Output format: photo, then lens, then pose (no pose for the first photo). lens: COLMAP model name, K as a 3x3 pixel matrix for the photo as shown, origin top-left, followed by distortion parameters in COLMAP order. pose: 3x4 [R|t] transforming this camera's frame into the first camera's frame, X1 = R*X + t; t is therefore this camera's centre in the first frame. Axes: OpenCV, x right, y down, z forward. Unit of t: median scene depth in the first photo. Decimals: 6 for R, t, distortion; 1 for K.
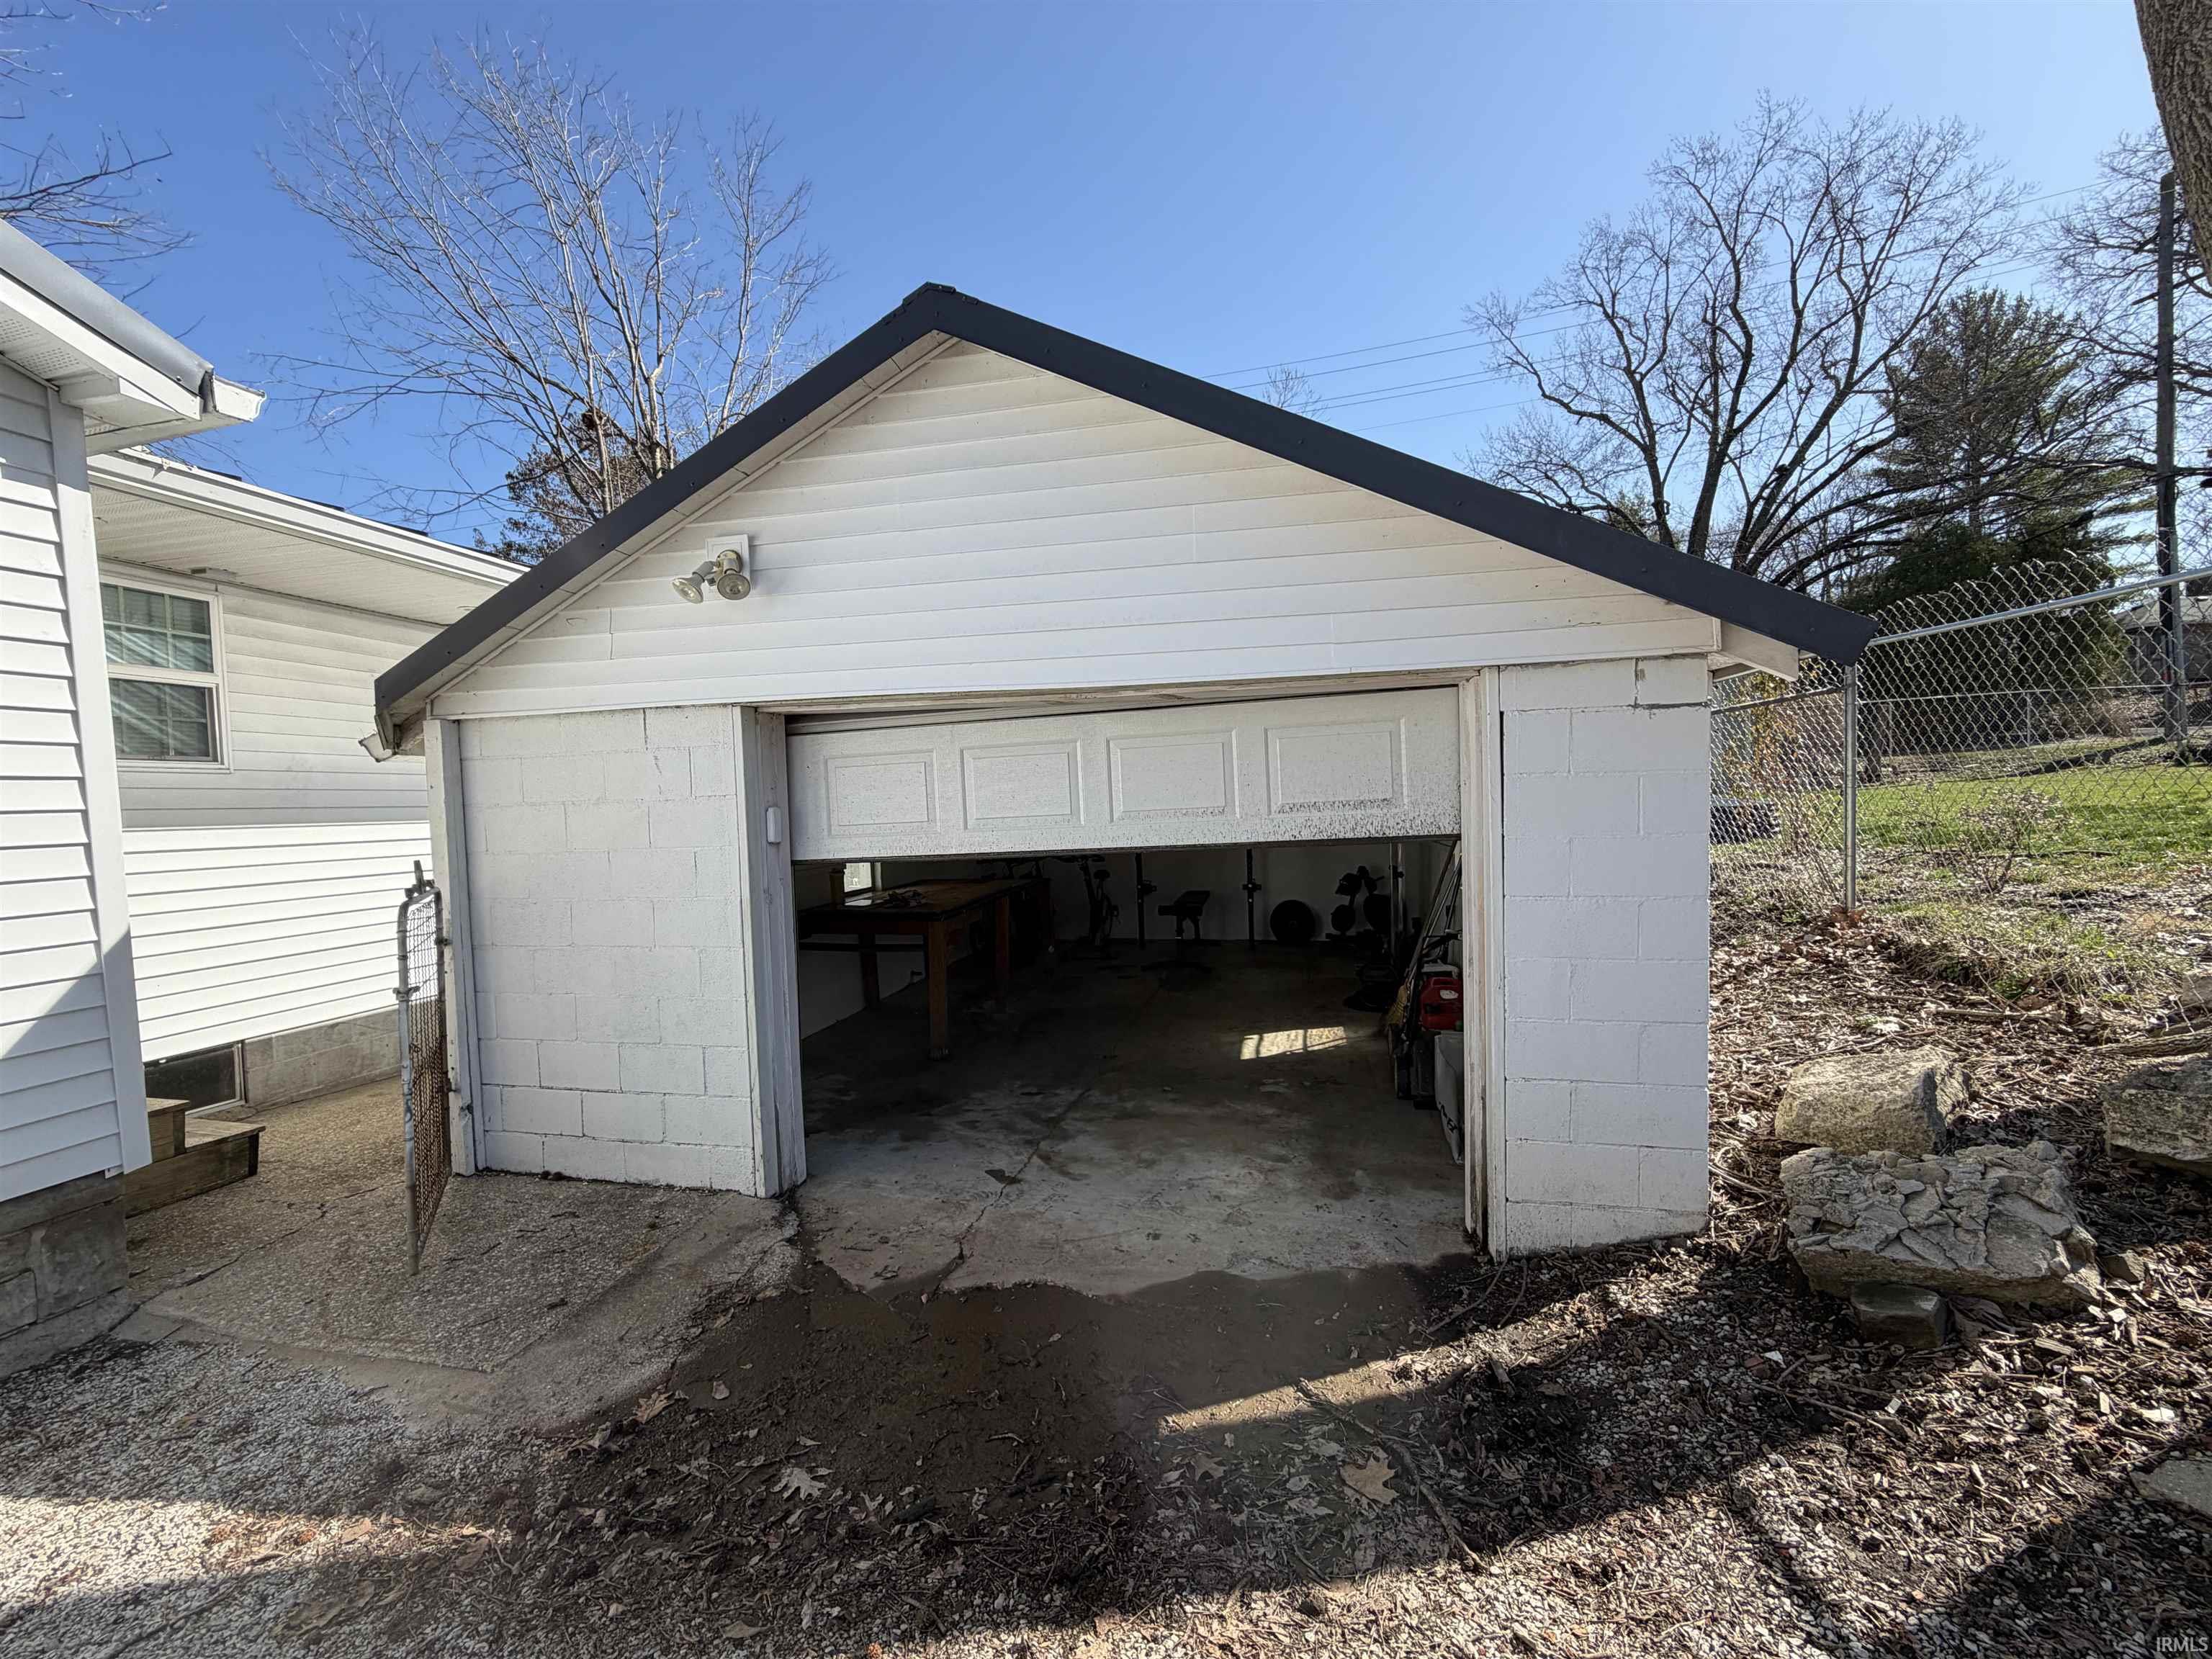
lens RADIAL K [[886.2, 0, 1094.7], [0, 886.2, 835.0], [0, 0, 1]] dist [-0.000923, -0.000055]
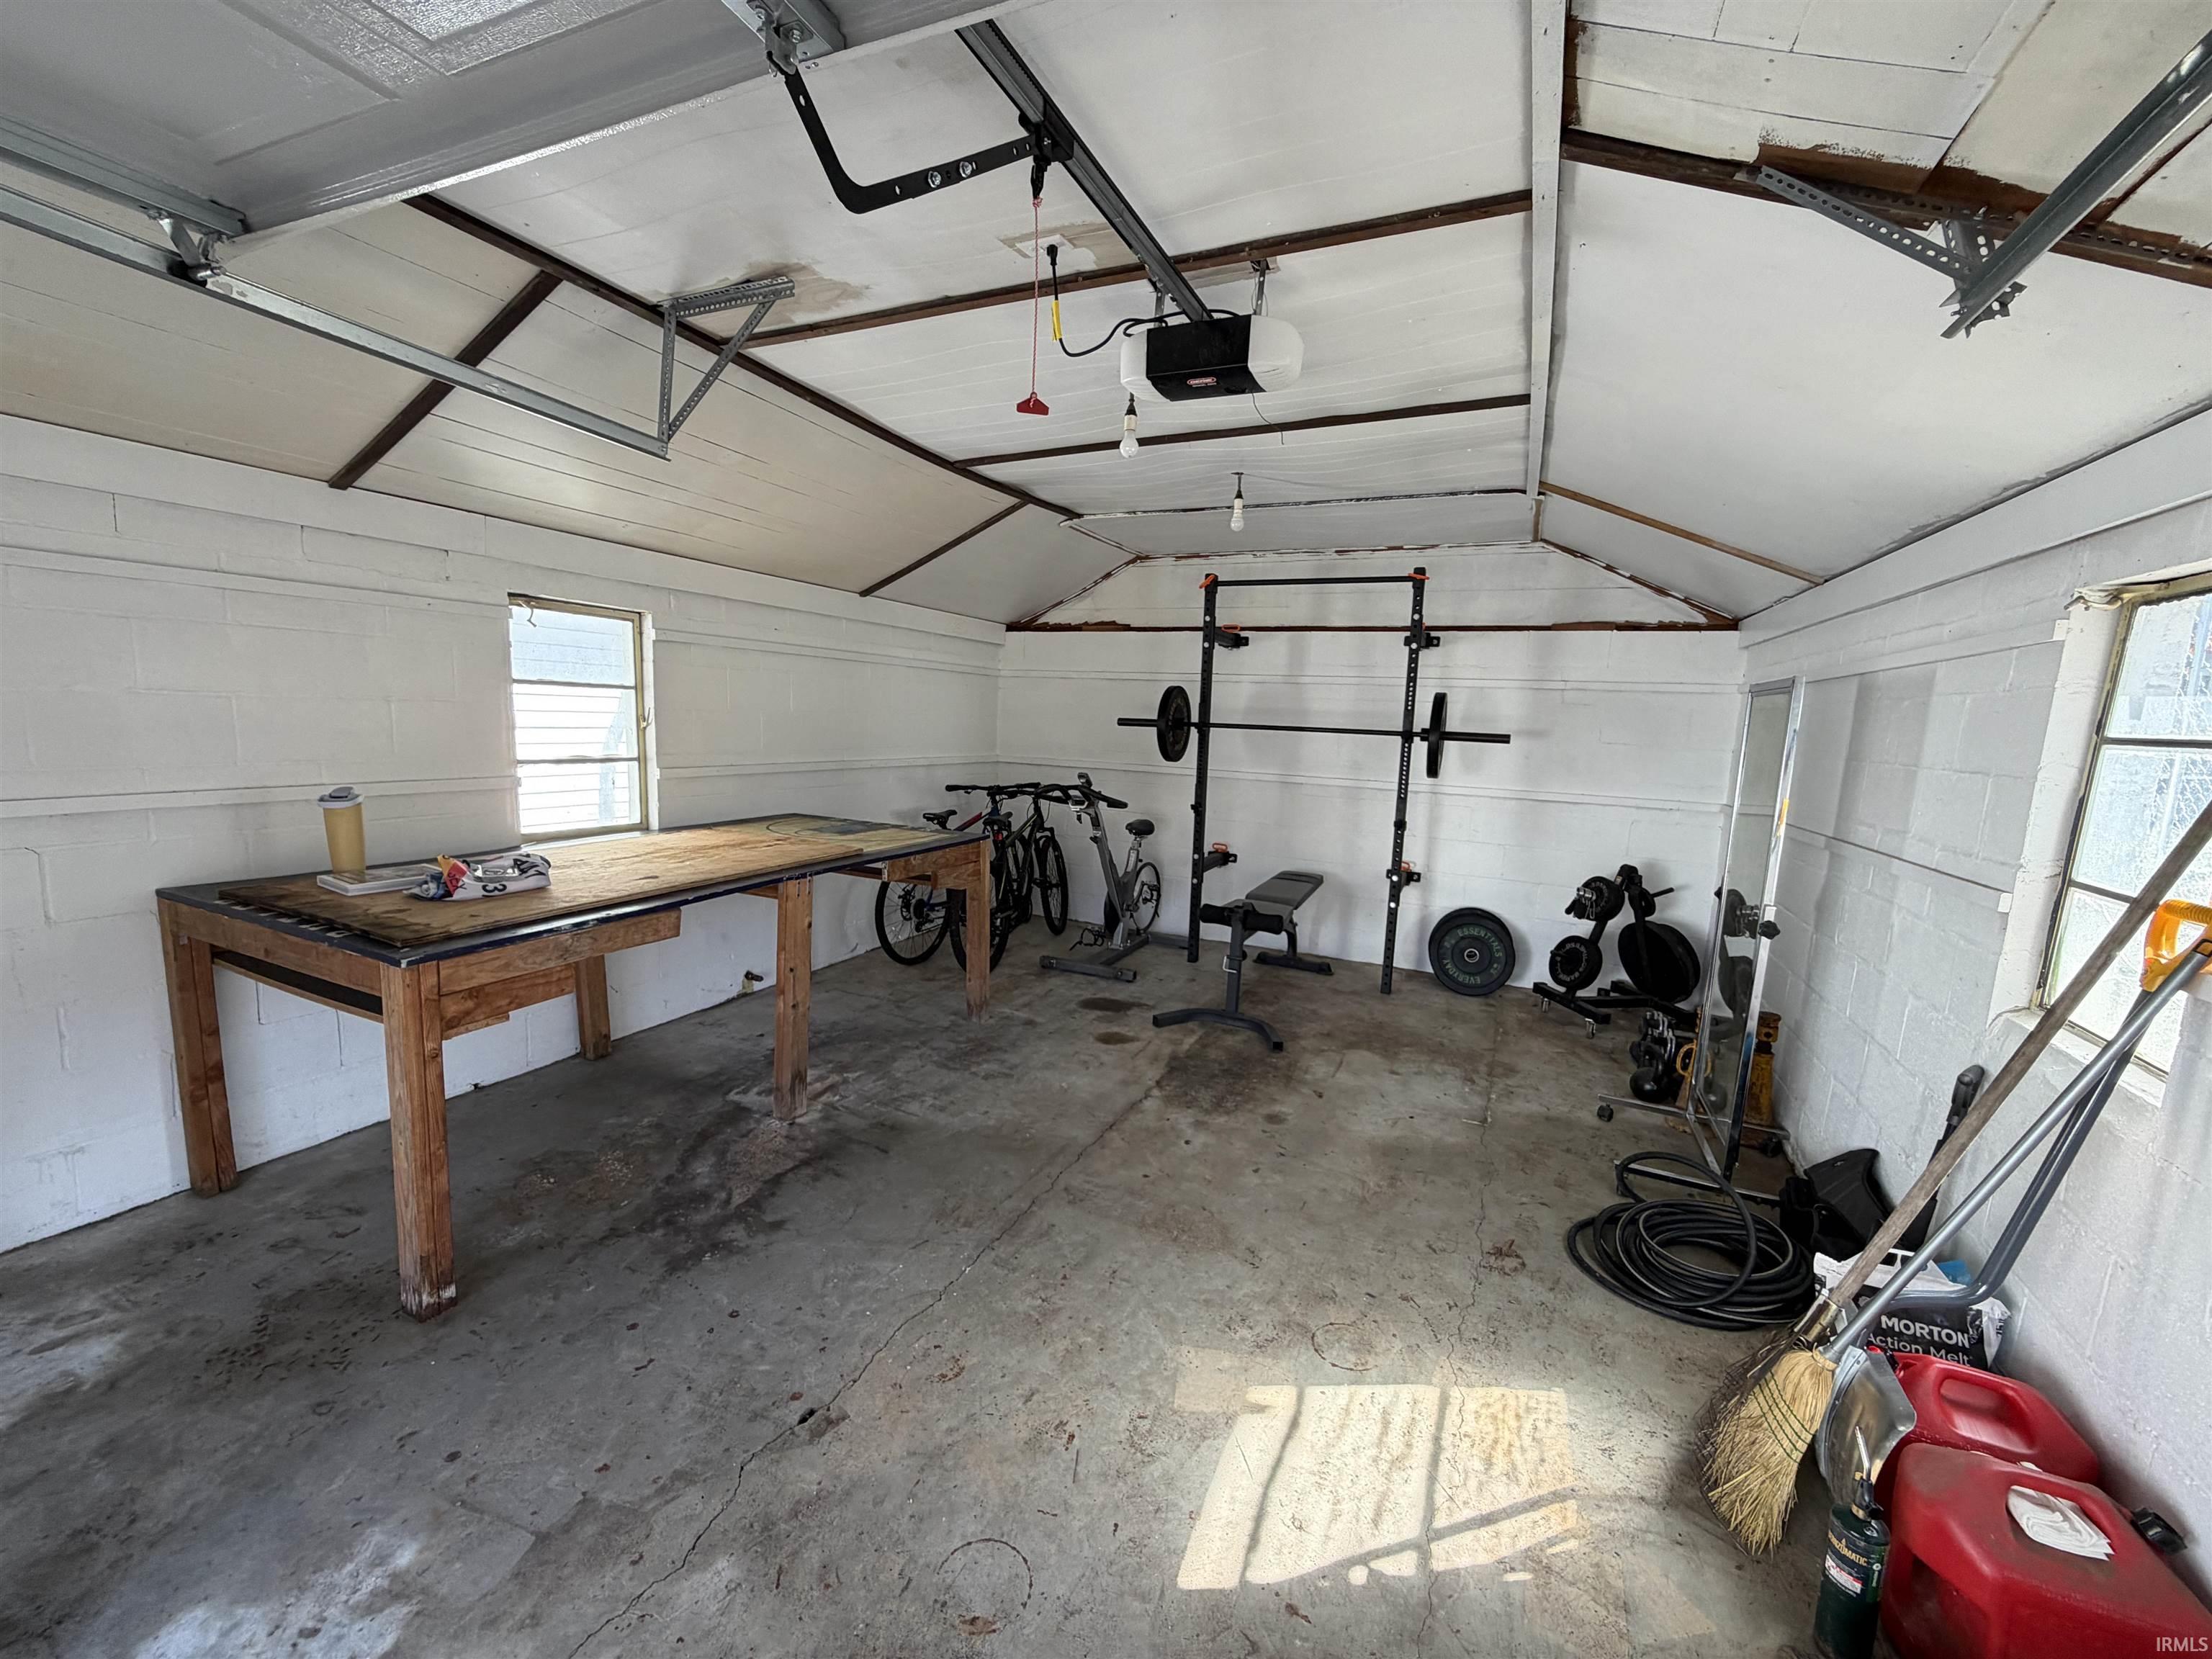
lens RADIAL K [[886.2, 0, 1094.7], [0, 886.2, 835.0], [0, 0, 1]] dist [-0.000923, -0.000055]
pose [[0.975193, 0.098147, -0.198407, 0.105738], [-0.079149, 0.991679, 0.101532, -0.008639], [0.206721, -0.083310, 0.974847, 0.453647]]
